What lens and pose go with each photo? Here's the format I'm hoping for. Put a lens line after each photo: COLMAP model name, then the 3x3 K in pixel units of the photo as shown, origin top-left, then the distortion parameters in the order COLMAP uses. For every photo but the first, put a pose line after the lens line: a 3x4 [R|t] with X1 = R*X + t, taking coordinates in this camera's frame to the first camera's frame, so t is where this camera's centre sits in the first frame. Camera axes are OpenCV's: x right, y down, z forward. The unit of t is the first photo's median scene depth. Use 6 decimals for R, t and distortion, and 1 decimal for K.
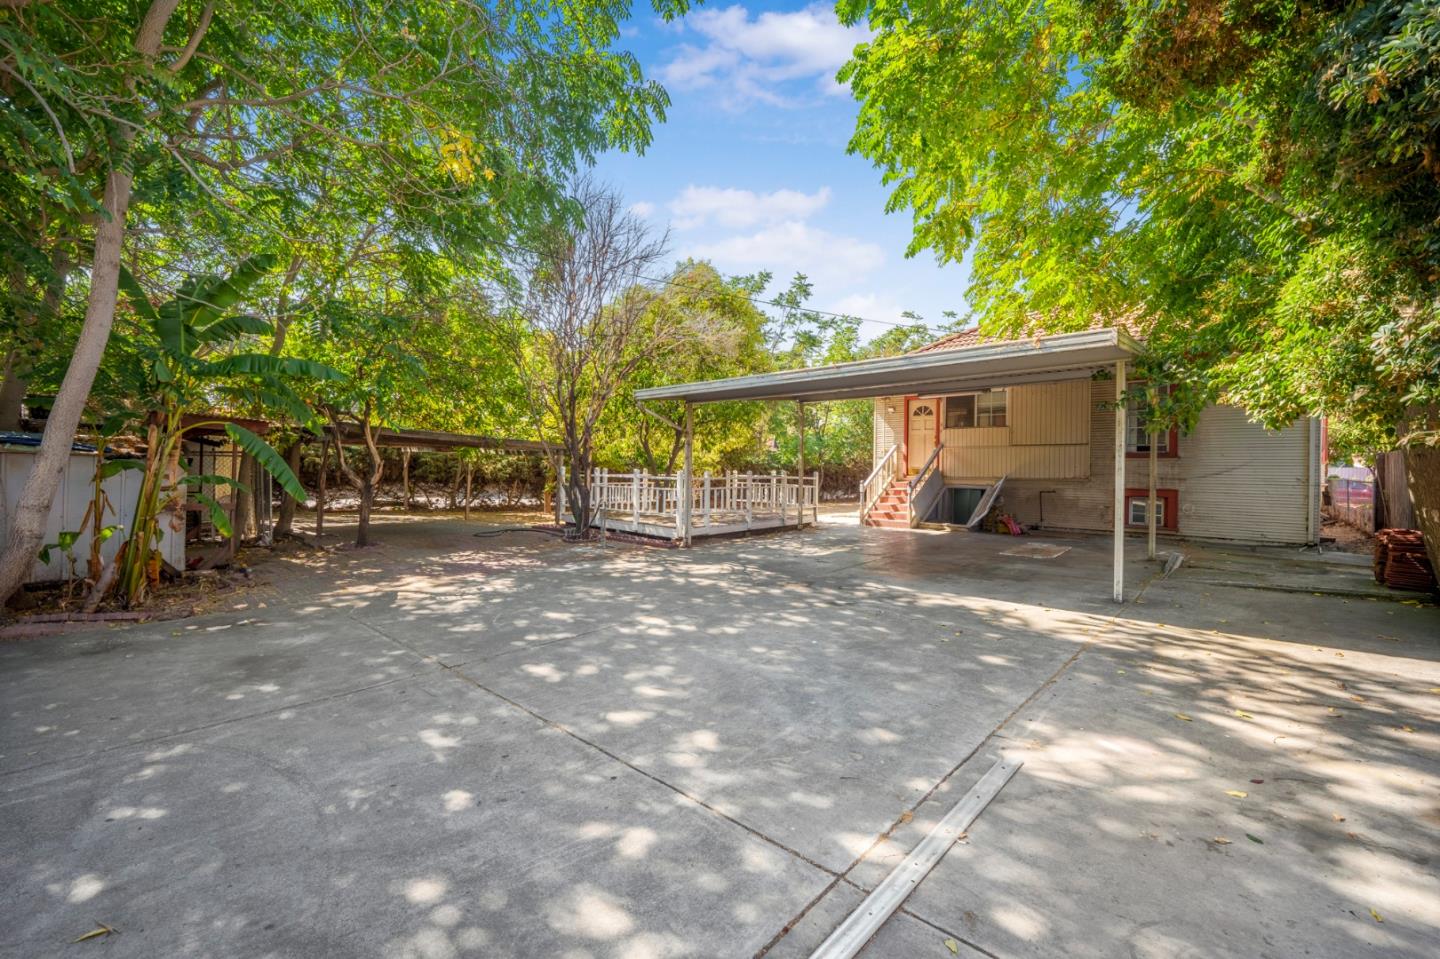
lens RADIAL K [[580.8, 0, 716.9], [0, 580.8, 474.0], [0, 0, 1]] dist [-0.004217, -0.001997]
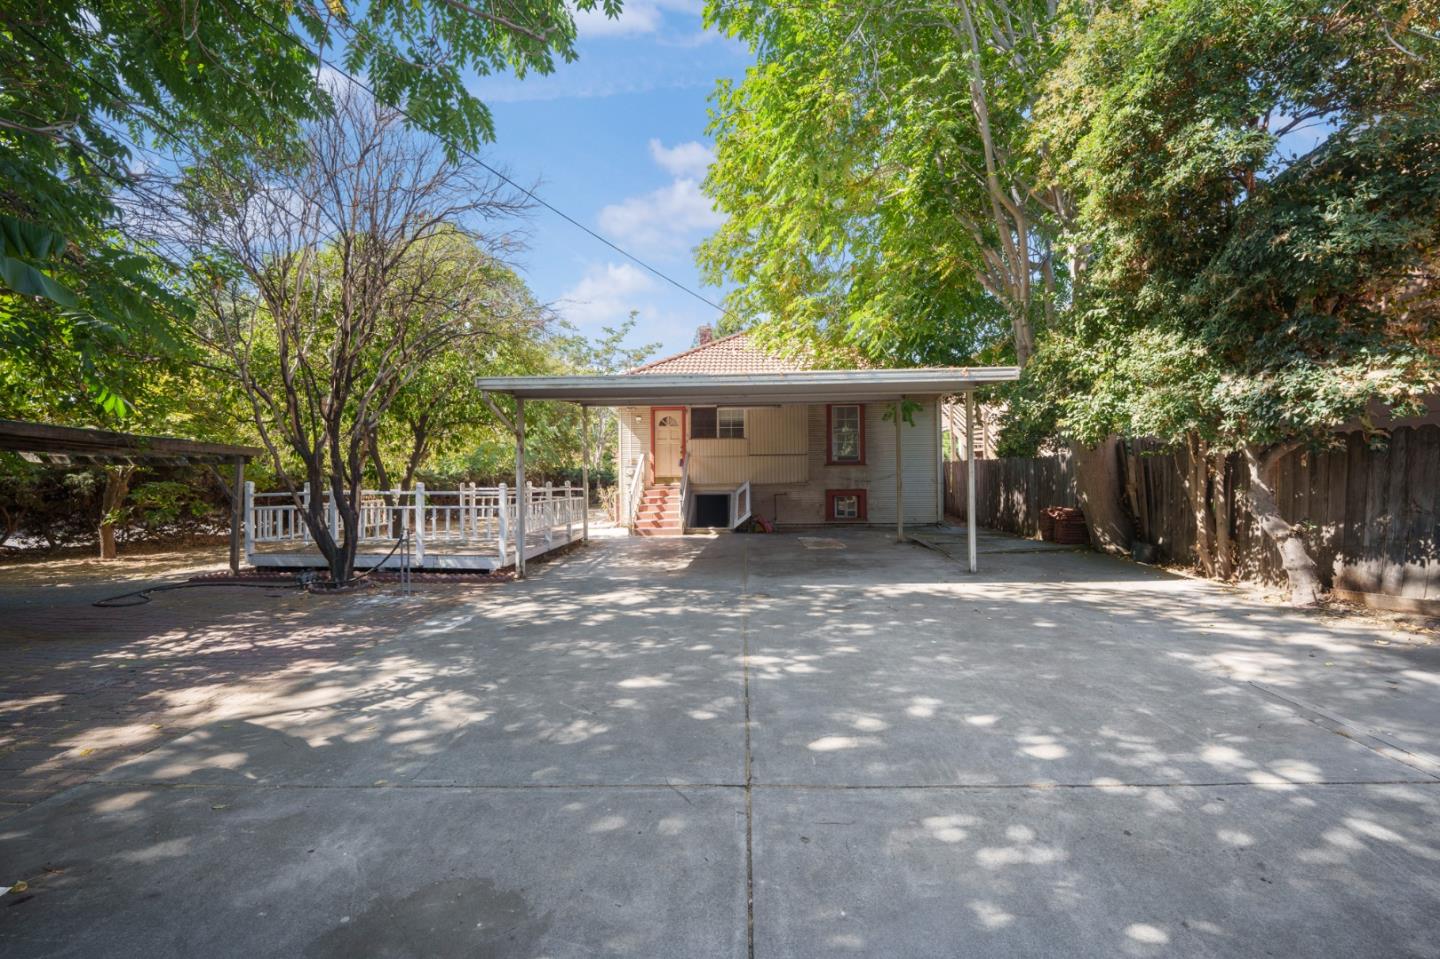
lens RADIAL K [[580.8, 0, 723.3], [0, 580.8, 478.6], [0, 0, 1]] dist [-0.004217, -0.001997]
pose [[0.759169, -0.016226, 0.650691, -0.268962], [0.022839, 0.999738, -0.001716, -0.002626], [-0.650493, 0.016164, 0.759341, 0.155304]]
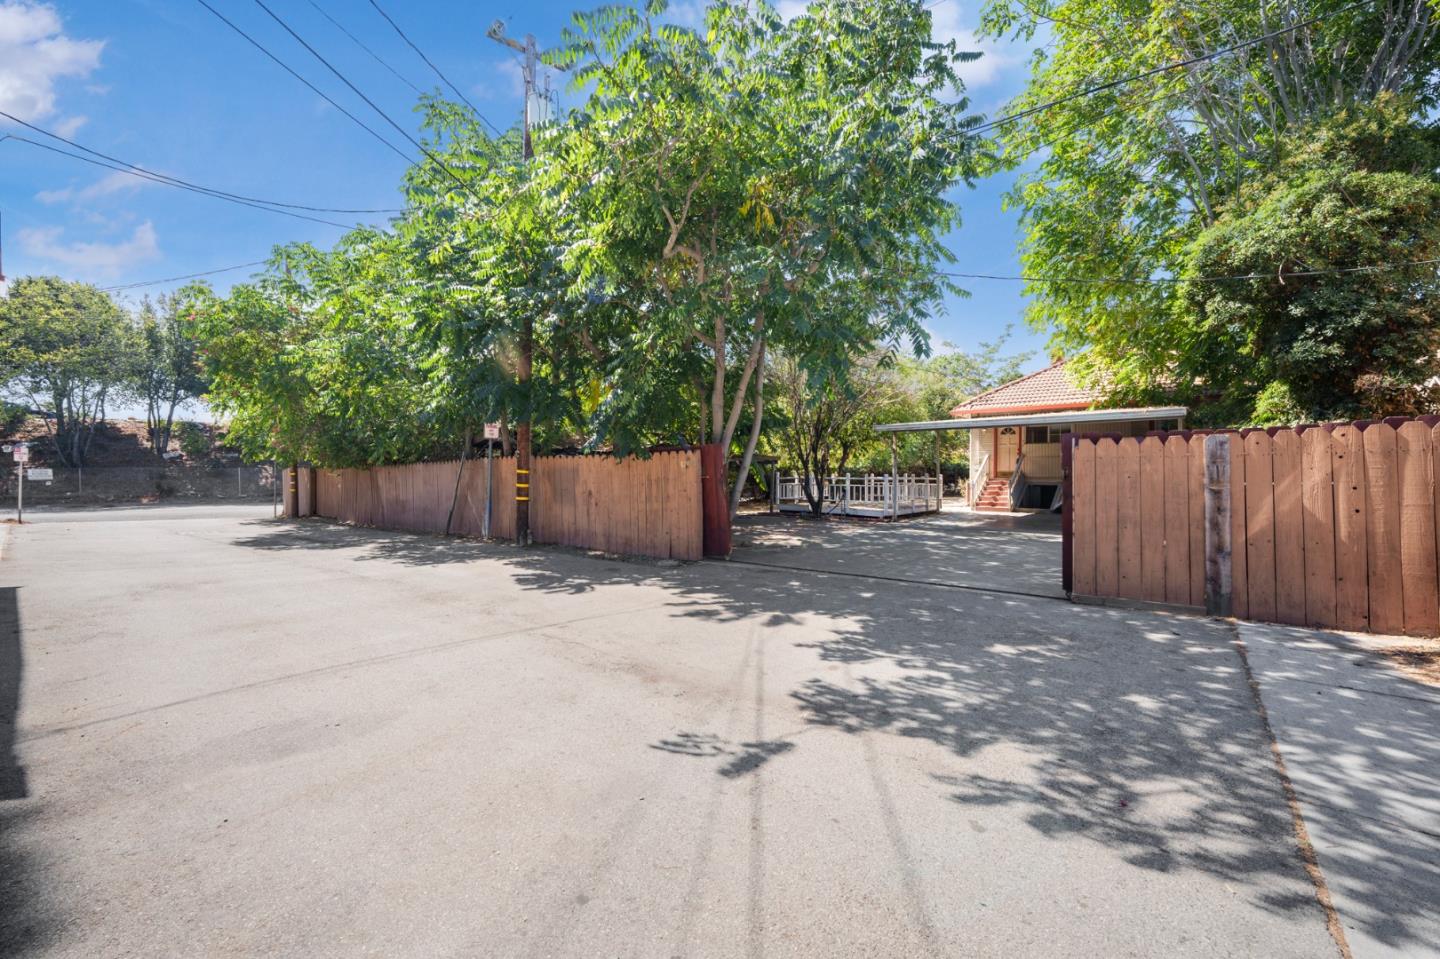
lens RADIAL K [[580.8, 0, 725.5], [0, 580.8, 469.6], [0, 0, 1]] dist [-0.004217, -0.001997]
pose [[0.998803, -0.004706, 0.048690, -0.440576], [0.005178, 0.999941, -0.009585, -0.004441], [-0.048642, 0.009825, 0.998768, -0.422106]]
